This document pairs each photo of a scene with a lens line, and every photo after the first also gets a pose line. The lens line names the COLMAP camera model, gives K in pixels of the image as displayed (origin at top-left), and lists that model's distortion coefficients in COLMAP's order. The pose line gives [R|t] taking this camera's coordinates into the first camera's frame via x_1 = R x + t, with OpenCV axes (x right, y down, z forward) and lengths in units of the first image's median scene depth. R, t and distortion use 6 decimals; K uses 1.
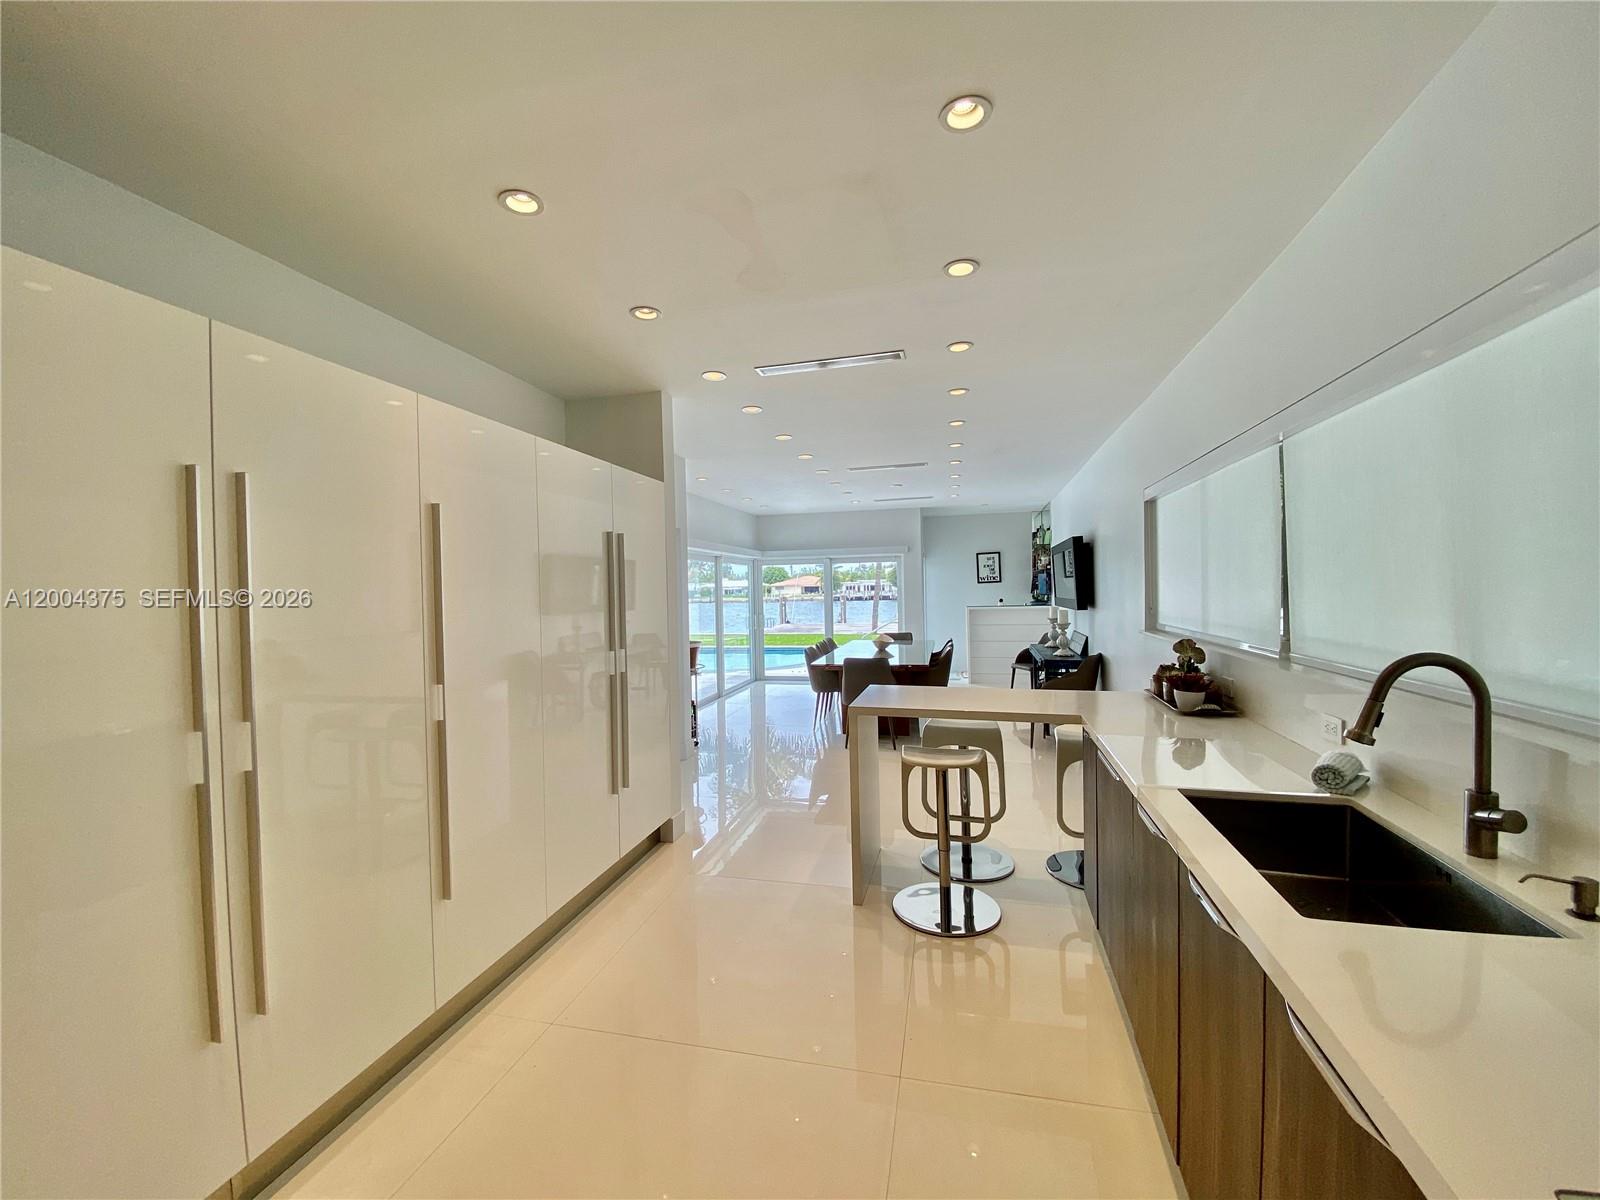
lens RADIAL K [[648.2, 0, 798.9], [0, 648.2, 591.6], [0, 0, 1]] dist [0.118180, -0.019008]
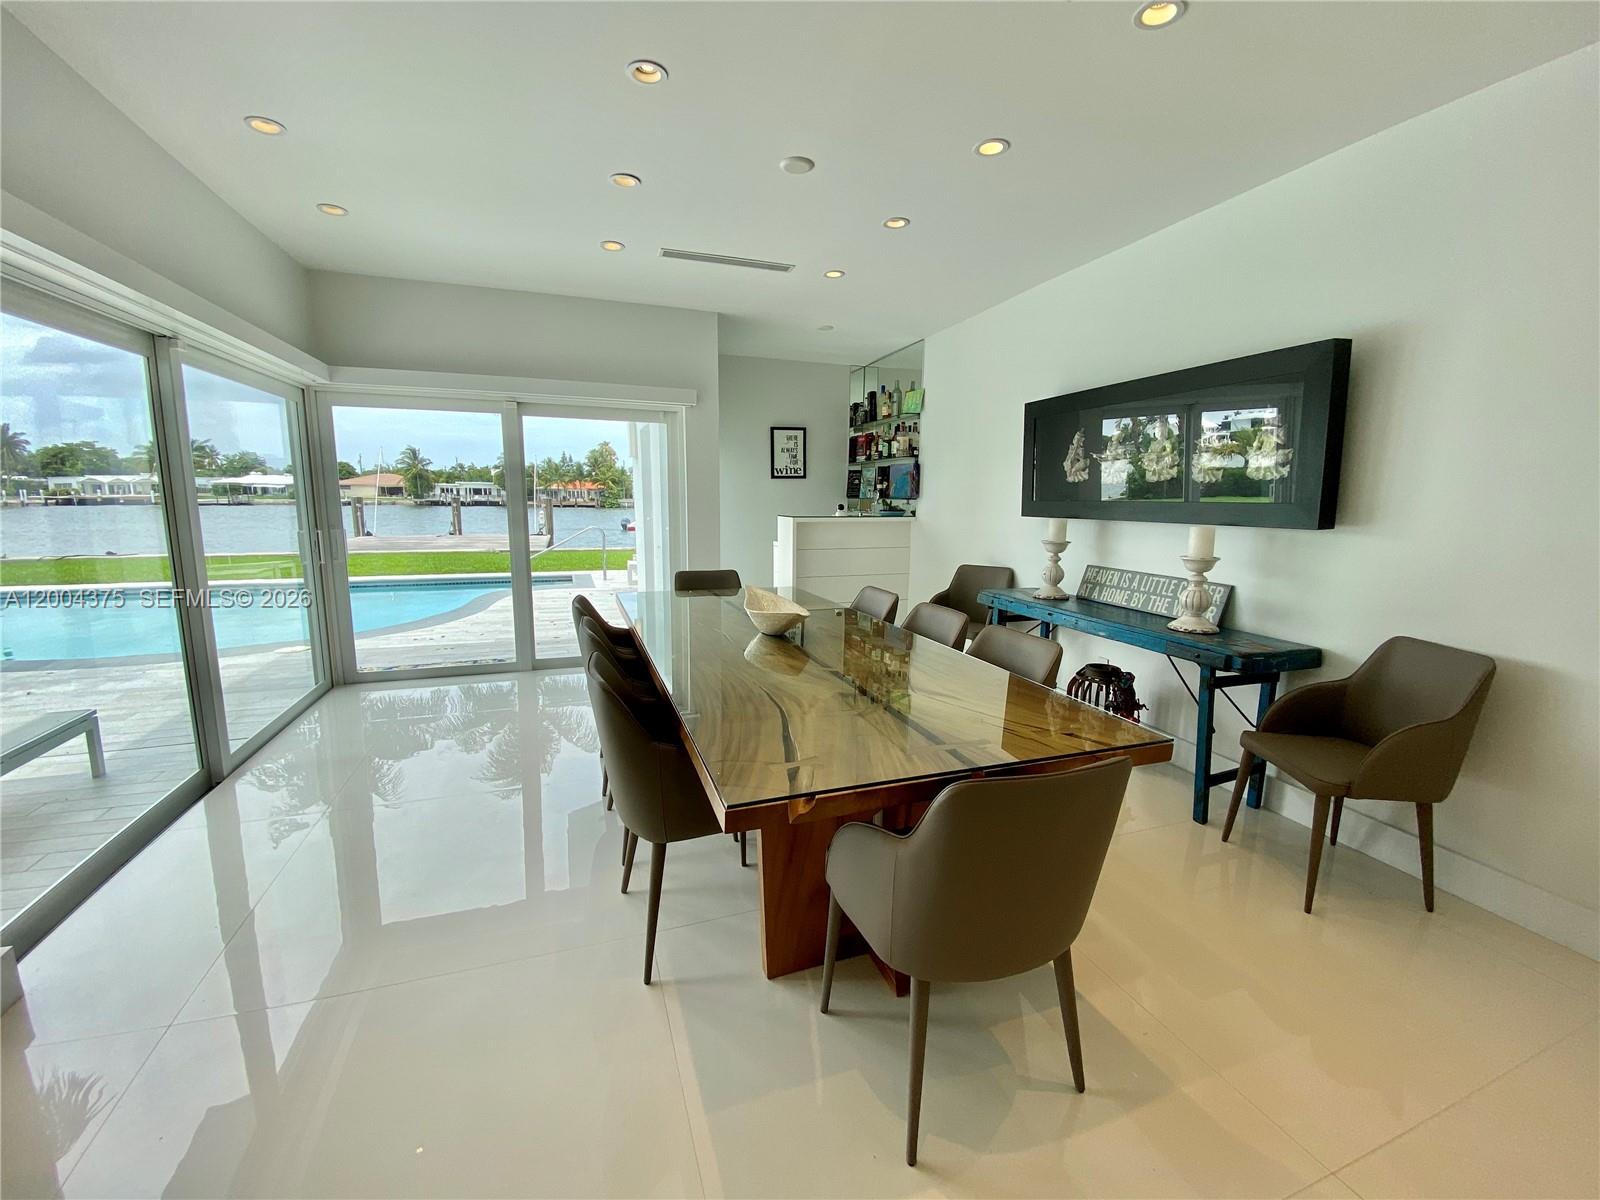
lens RADIAL K [[646.3, 0, 792.9], [0, 646.3, 597.8], [0, 0, 1]] dist [0.016403, -0.019026]
pose [[0.840537, -0.052457, 0.539209, -0.040077], [-0.028270, 0.989698, 0.140351, 0.012846], [-0.541017, -0.133214, 0.830394, 0.516323]]
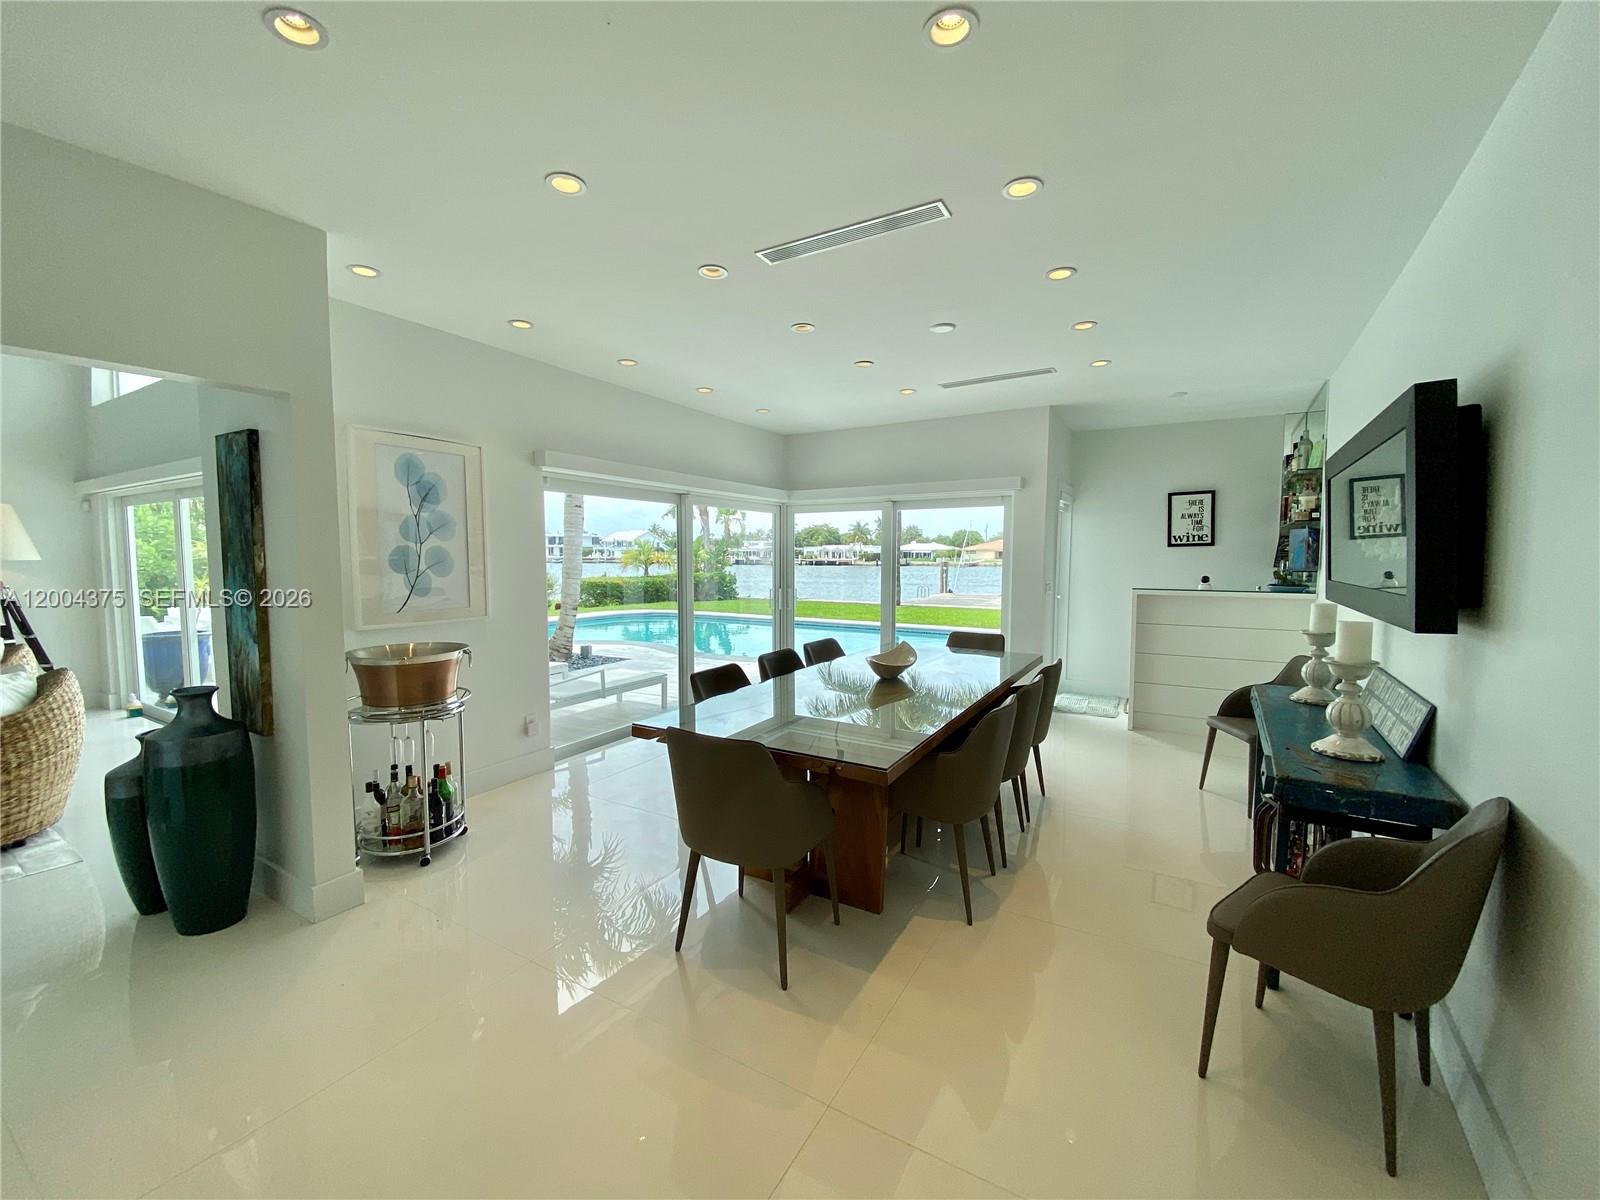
lens RADIAL K [[646.3, 0, 792.9], [0, 646.3, 597.8], [0, 0, 1]] dist [0.016403, -0.019026]
pose [[0.951672, 0.042929, -0.304100, 0.146918], [-0.022383, 0.997244, 0.070731, -0.001017], [0.306299, -0.060506, 0.950011, 0.389240]]
